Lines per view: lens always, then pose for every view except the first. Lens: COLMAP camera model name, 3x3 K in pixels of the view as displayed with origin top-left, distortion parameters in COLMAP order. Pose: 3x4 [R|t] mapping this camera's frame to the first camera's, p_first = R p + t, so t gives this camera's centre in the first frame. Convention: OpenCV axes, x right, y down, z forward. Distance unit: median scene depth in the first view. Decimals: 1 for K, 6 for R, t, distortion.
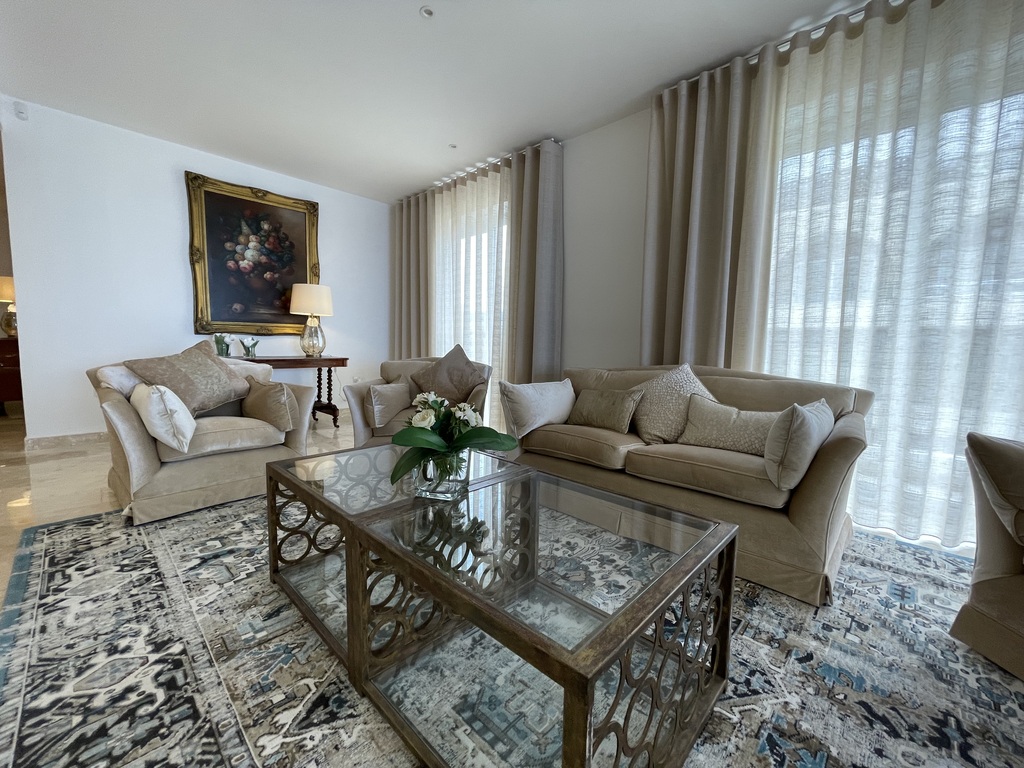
lens RADIAL K [[411.0, 0, 509.6], [0, 411.0, 382.9], [0, 0, 1]] dist [0.000991, -0.001175]
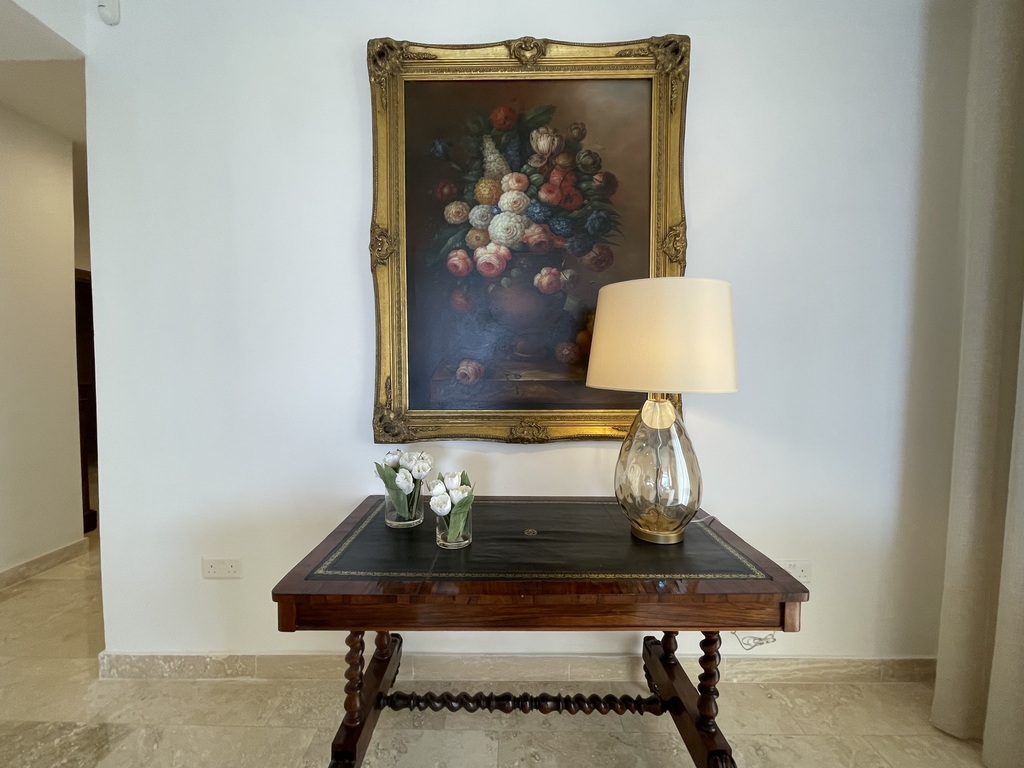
lens RADIAL K [[409.1, 0, 506.7], [0, 409.1, 375.4], [0, 0, 1]] dist [0.000054, 0.000018]
pose [[0.689849, -0.003663, -0.723944, -0.471836], [-0.058658, 0.996416, -0.060938, -0.204545], [0.721573, 0.084503, 0.687162, 0.989572]]
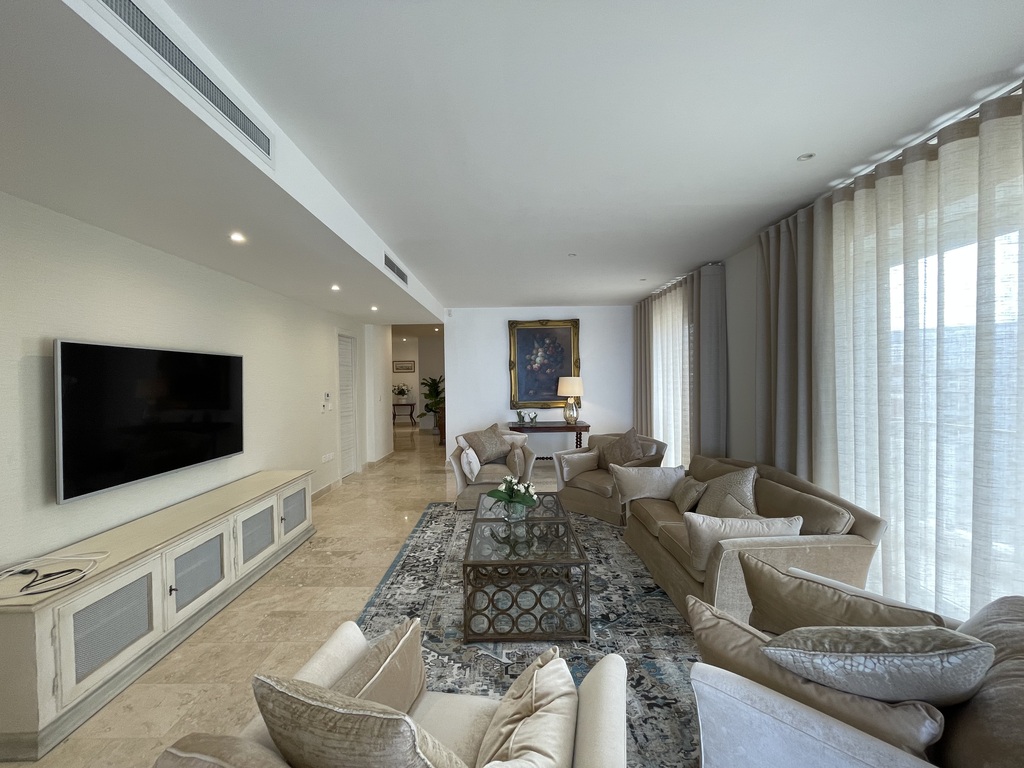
lens RADIAL K [[411.0, 0, 506.6], [0, 411.0, 383.3], [0, 0, 1]] dist [0.000991, -0.001175]
pose [[0.692768, -0.023471, -0.720779, 0.592285], [-0.038337, 0.996858, -0.069308, -0.132342], [0.720141, 0.075646, 0.689692, -0.275916]]
